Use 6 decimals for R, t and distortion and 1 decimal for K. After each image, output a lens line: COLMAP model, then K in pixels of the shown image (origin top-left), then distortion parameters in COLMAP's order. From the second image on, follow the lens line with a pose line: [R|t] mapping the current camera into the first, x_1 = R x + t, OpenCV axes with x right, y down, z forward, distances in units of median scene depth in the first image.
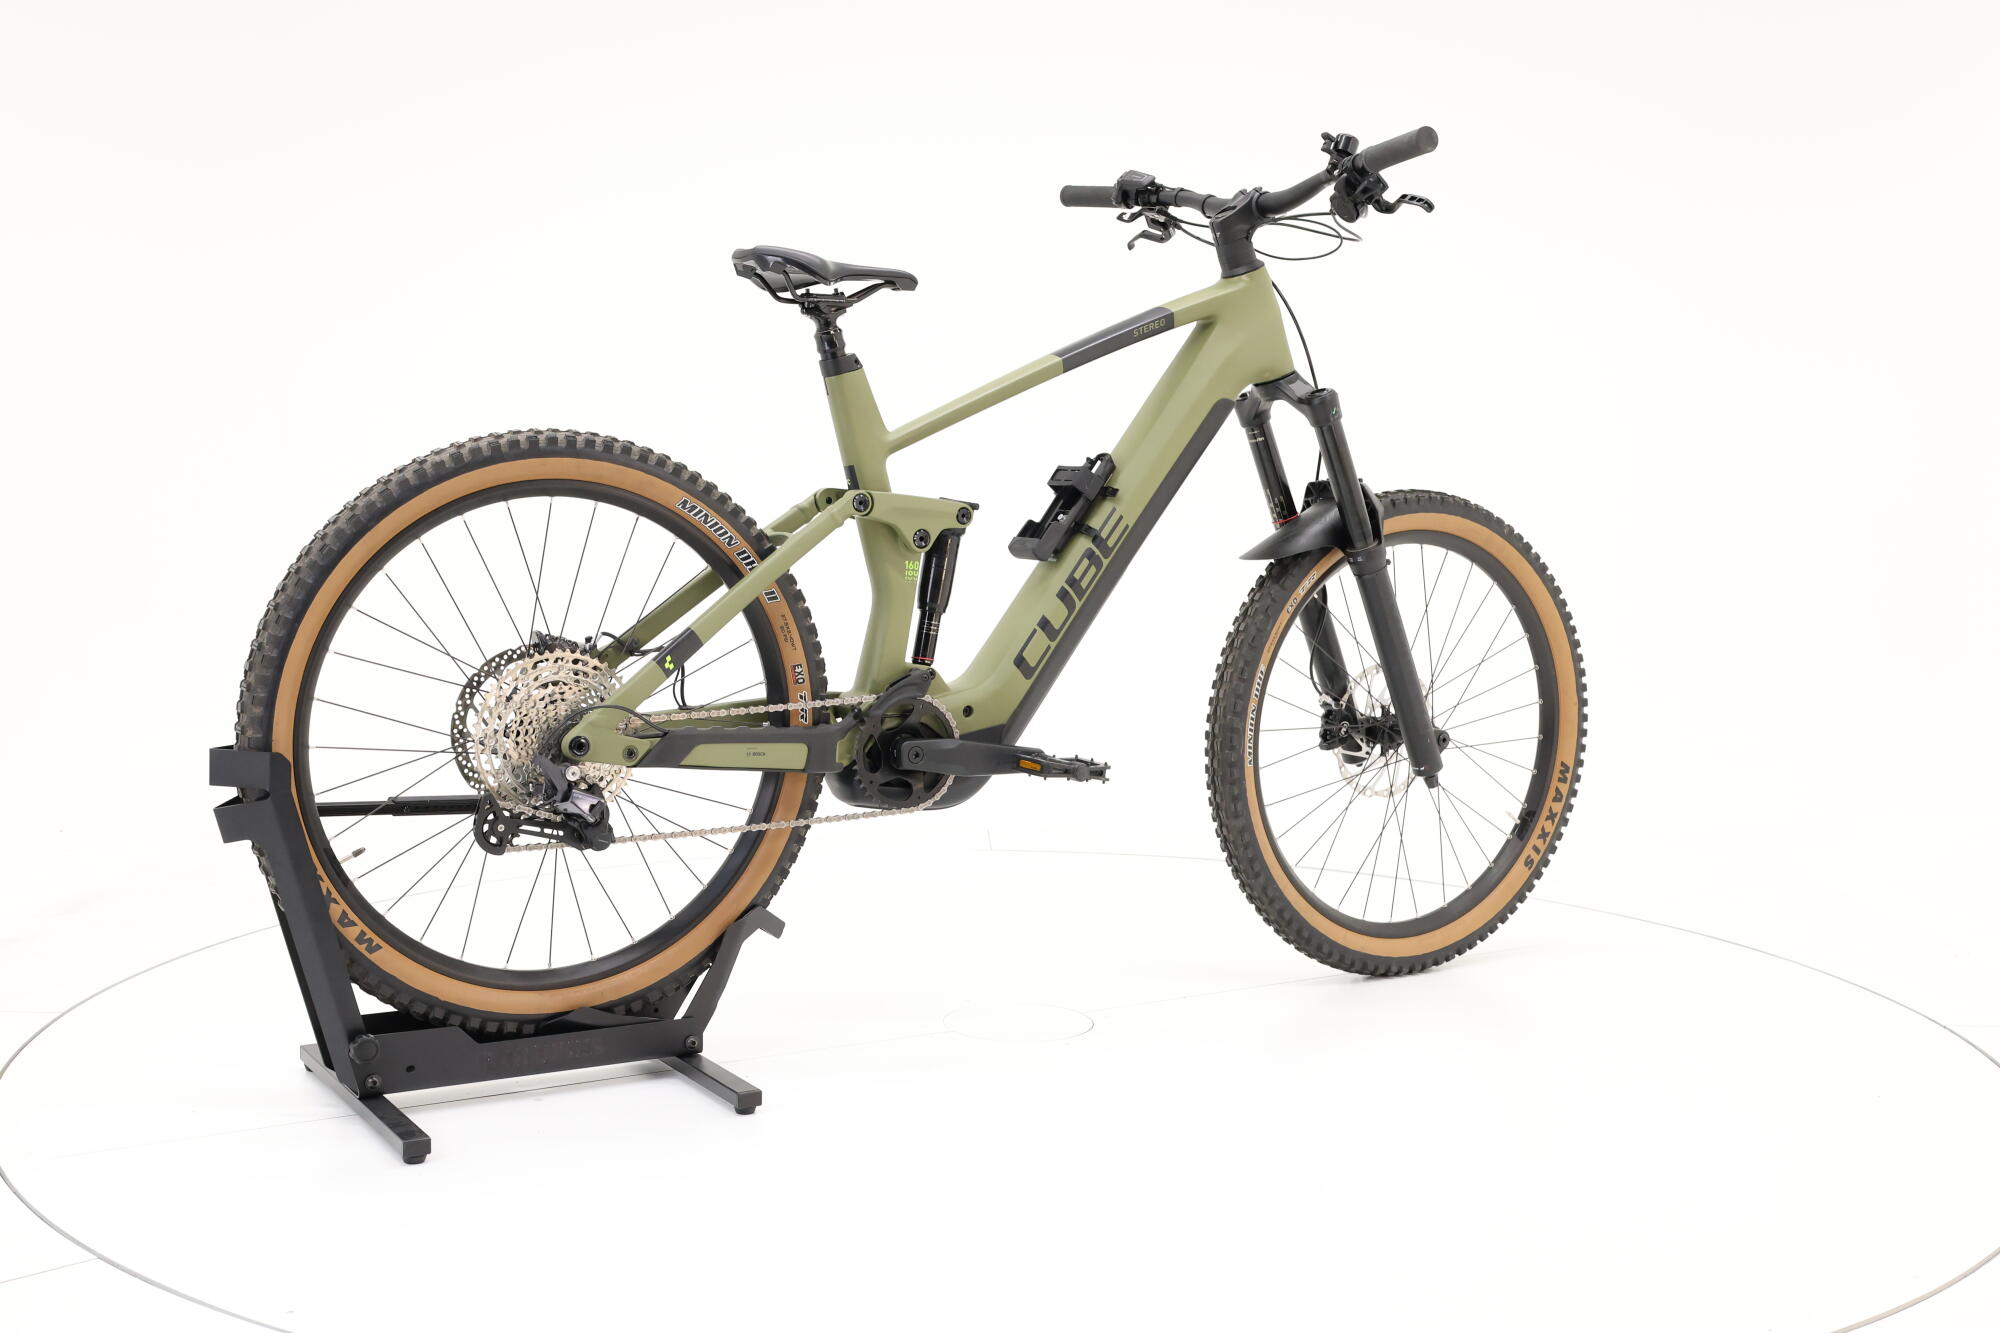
lens RADIAL K [[2323.2, 0, 1000.0], [0, 2323.2, 666.5], [0, 0, 1]] dist [0.005238, 0.007483]
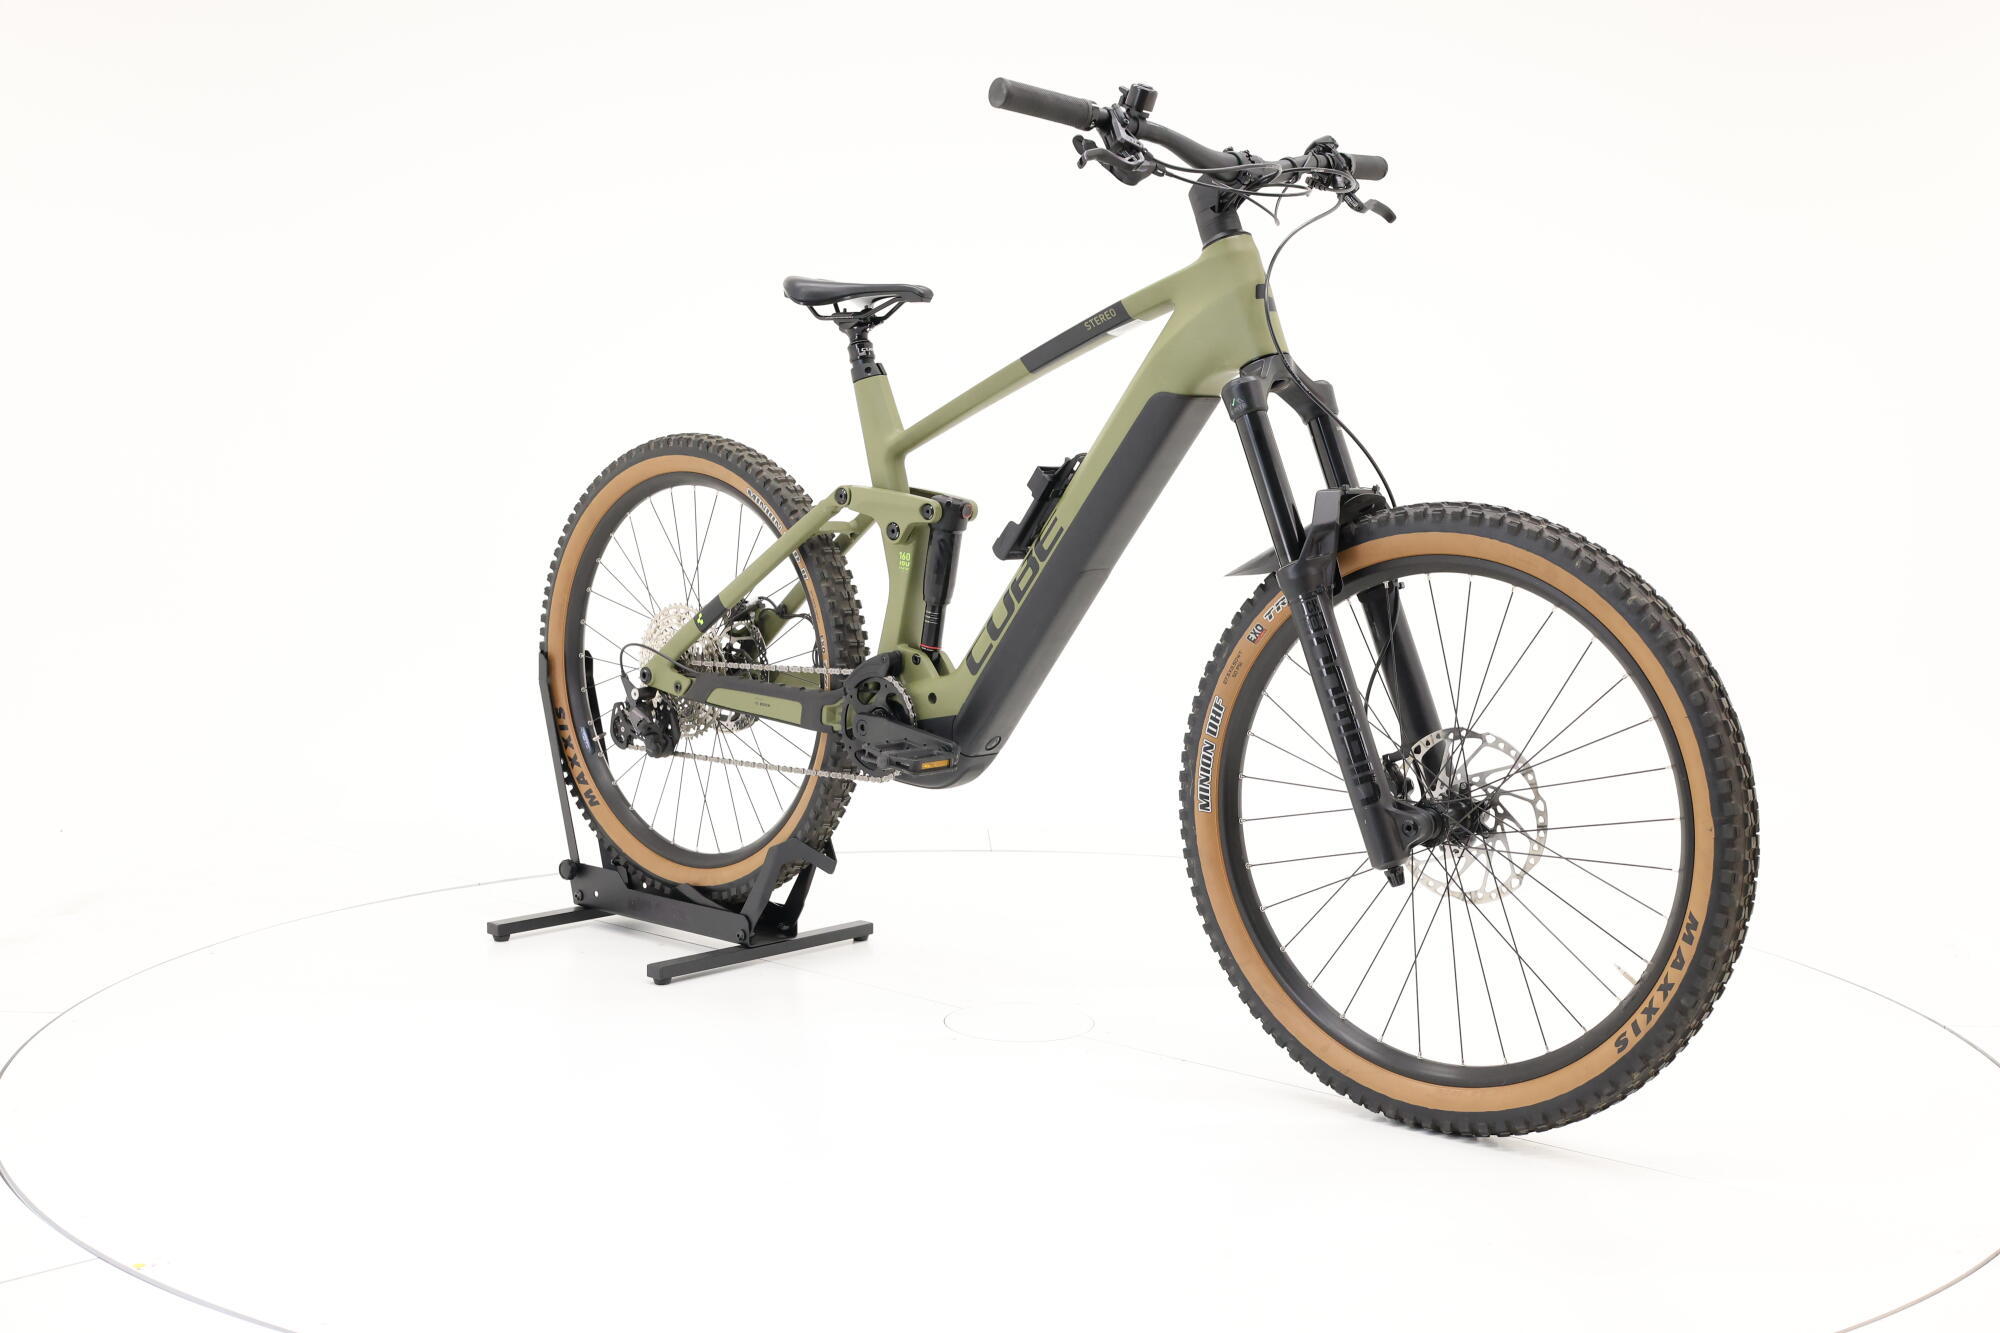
lens RADIAL K [[2323.2, 0, 1000.0], [0, 2323.2, 666.5], [0, 0, 1]] dist [0.005238, 0.007483]
pose [[0.265747, 0.084712, -0.960314, 1.032956], [-0.100423, 0.993145, 0.059818, -0.062642], [0.958798, 0.080541, 0.272432, 0.768564]]
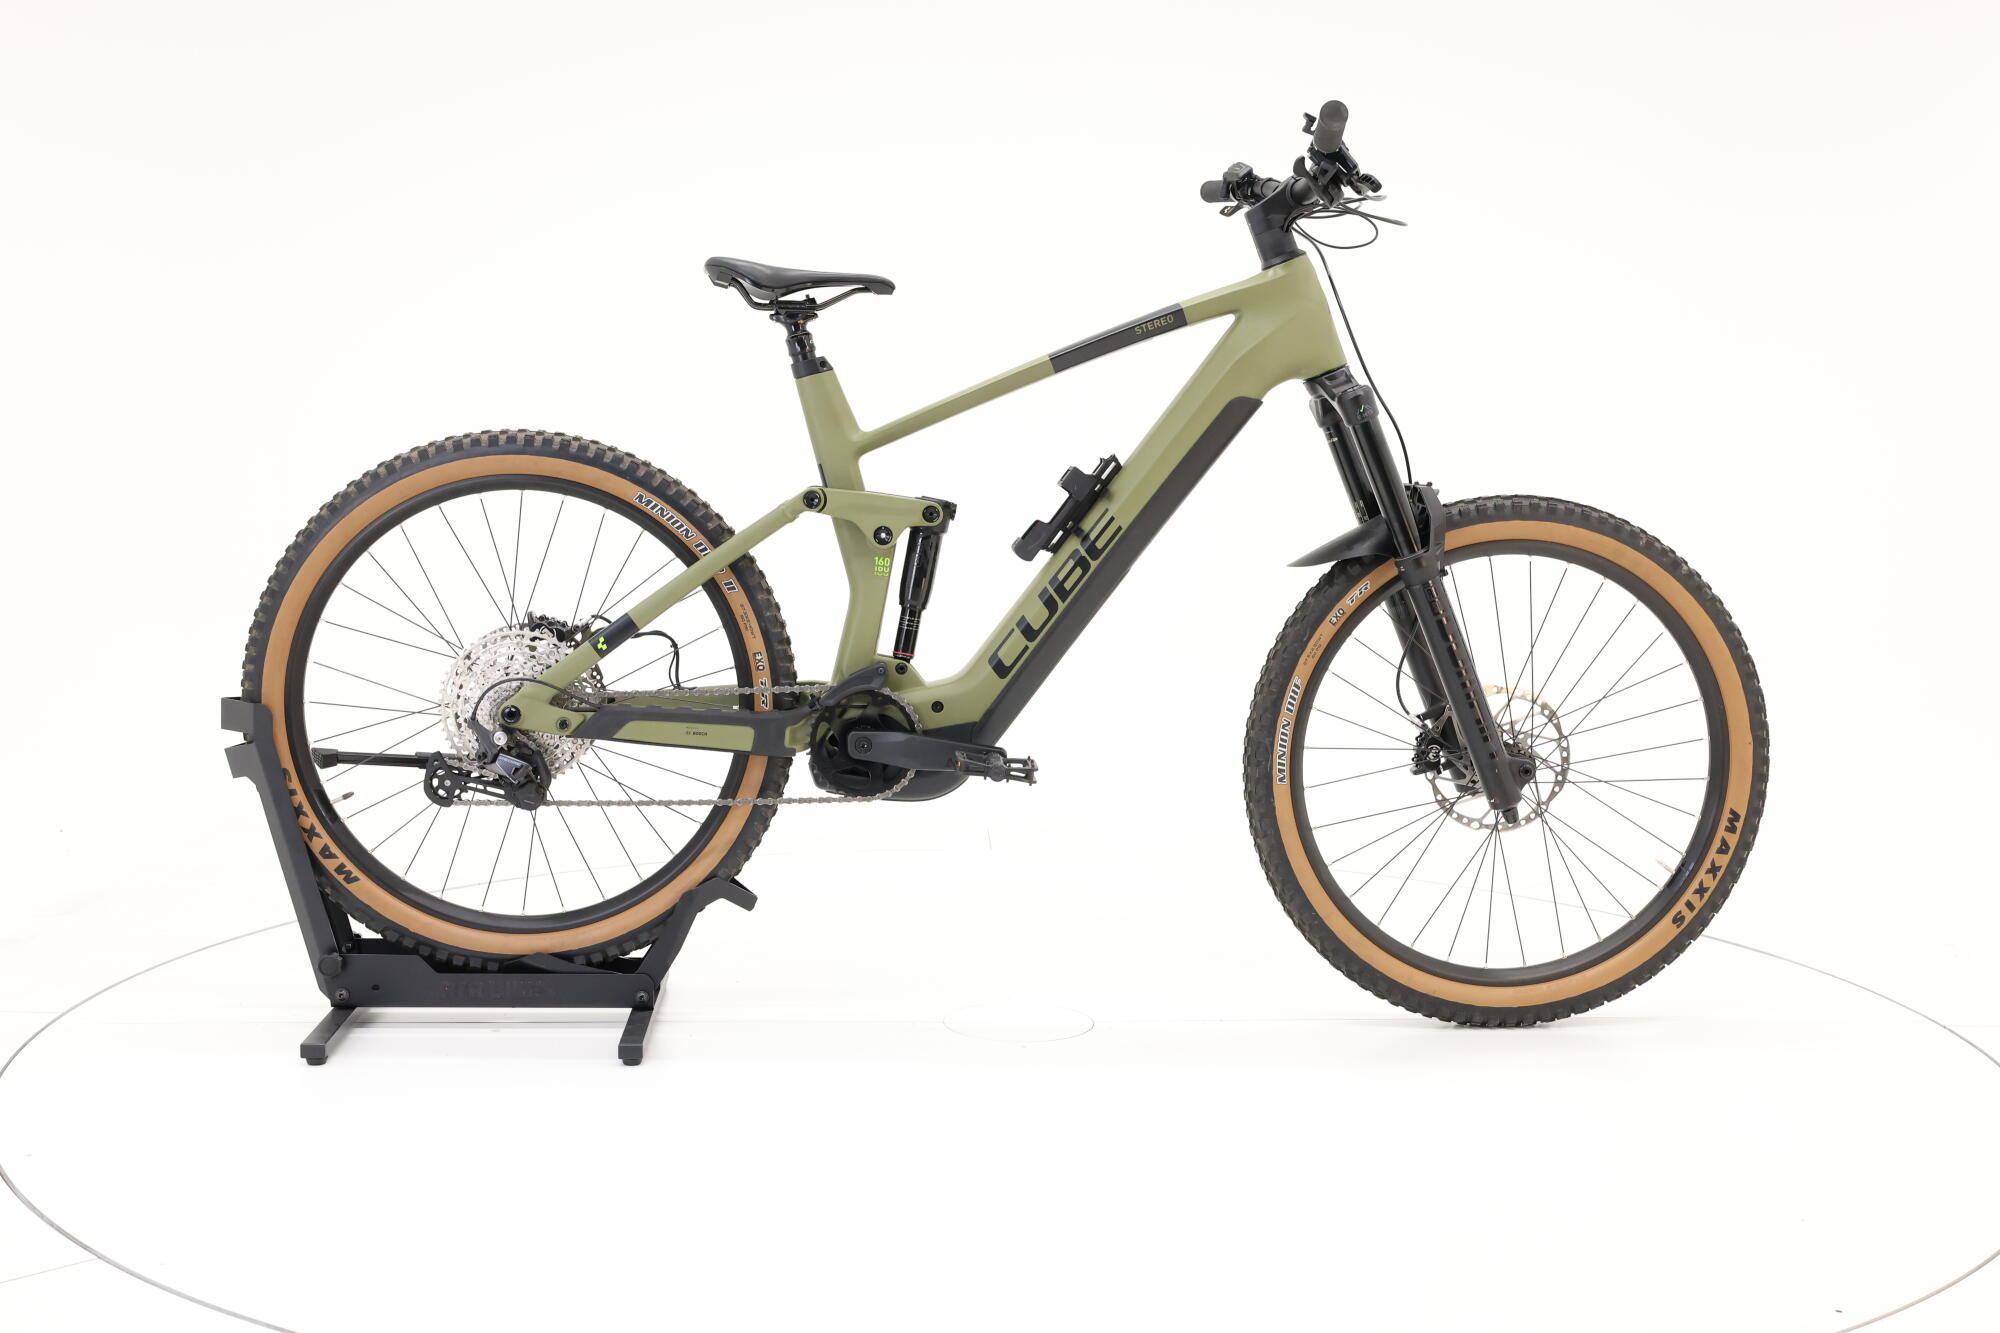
lens RADIAL K [[2323.2, 0, 1000.0], [0, 2323.2, 666.5], [0, 0, 1]] dist [0.005238, 0.007483]
pose [[0.883440, 0.043831, -0.466489, 0.500928], [-0.047511, 0.998863, 0.003877, -0.003640], [0.466128, 0.018739, 0.884519, 0.117797]]
